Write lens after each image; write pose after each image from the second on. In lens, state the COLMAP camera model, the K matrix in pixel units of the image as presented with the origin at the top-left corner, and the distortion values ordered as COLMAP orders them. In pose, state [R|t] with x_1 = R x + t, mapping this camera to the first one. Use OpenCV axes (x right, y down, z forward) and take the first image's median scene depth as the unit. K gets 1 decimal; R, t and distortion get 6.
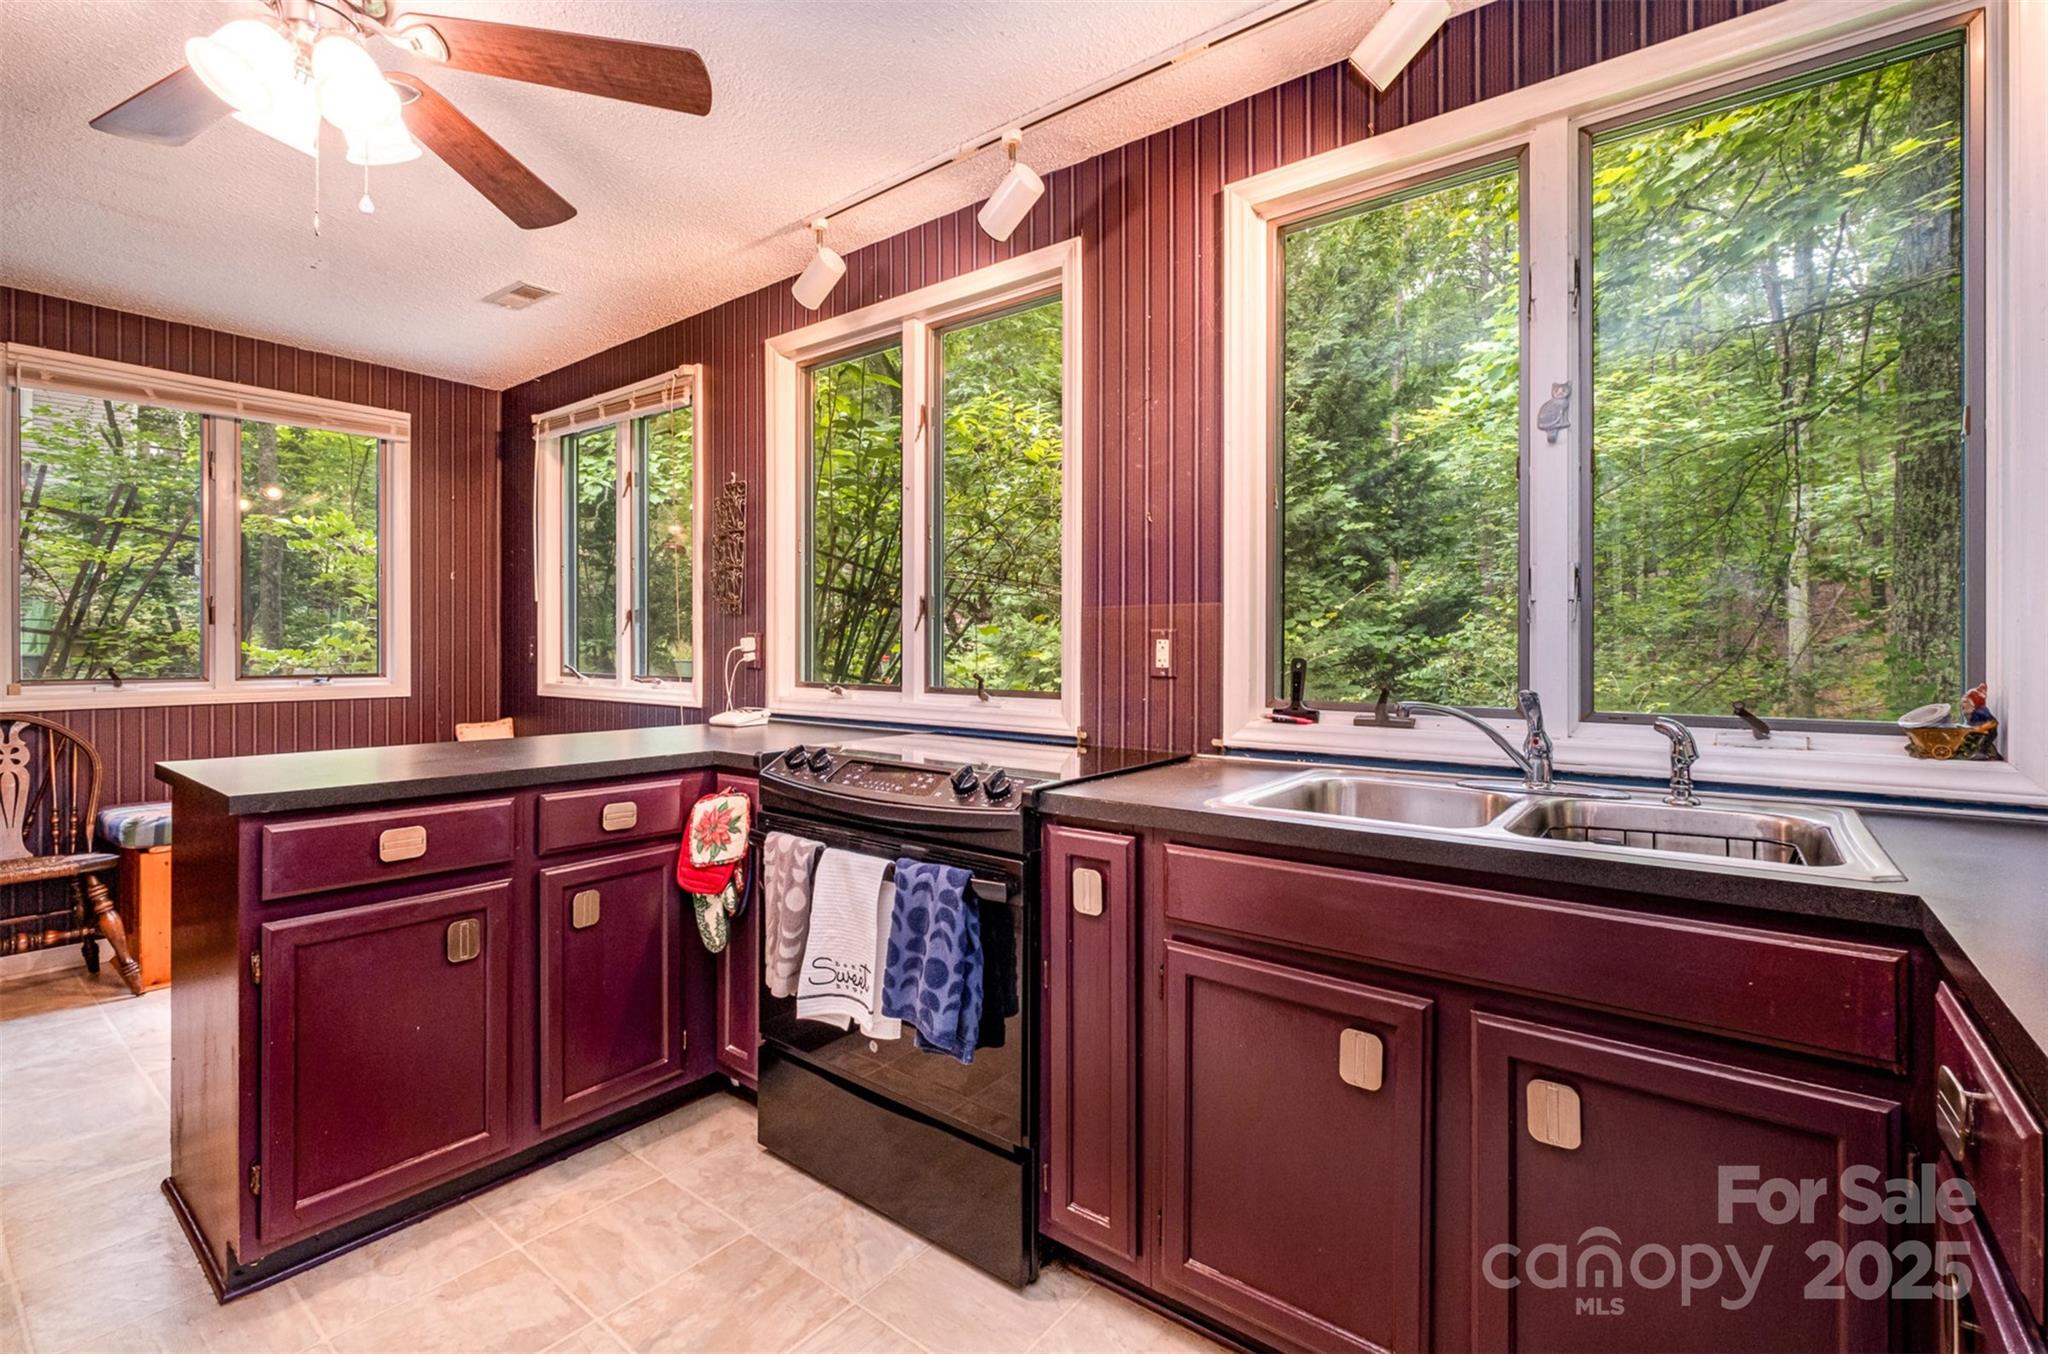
lens RADIAL K [[918.5, 0, 1030.8], [0, 918.5, 649.9], [0, 0, 1]] dist [-0.000710, -0.000004]
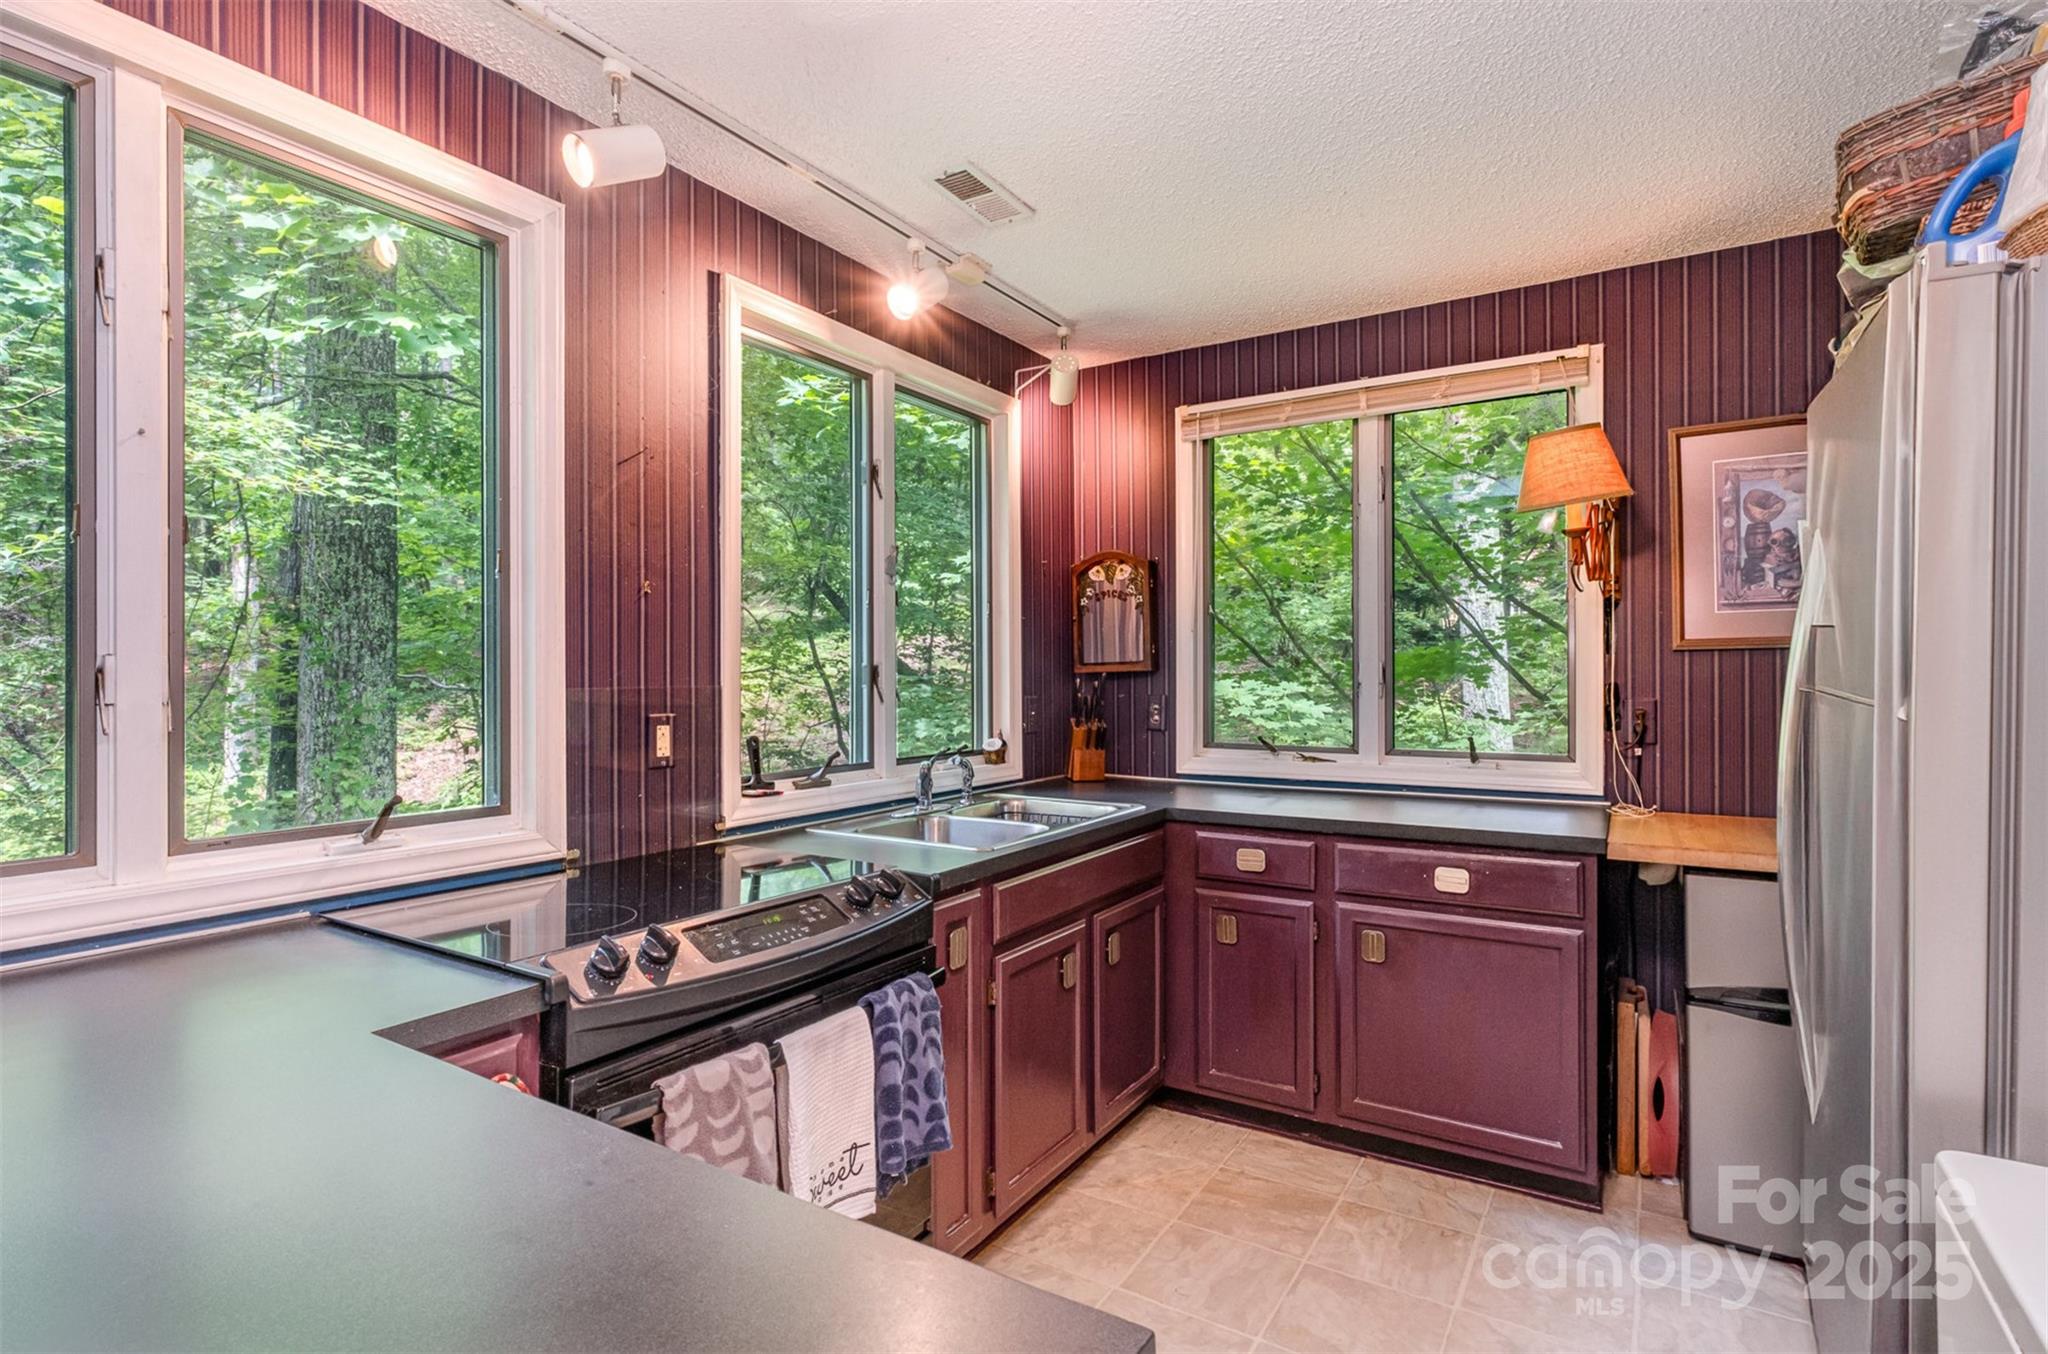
lens RADIAL K [[979.3, 0, 1037.7], [0, 979.3, 673.3], [0, 0, 1]] dist [-0.003749, -0.000315]
pose [[-0.107845, 0.002682, 0.994164, -0.846276], [0.001213, 0.999996, -0.002566, -0.059357], [-0.994167, 0.000929, -0.107848, 0.736993]]
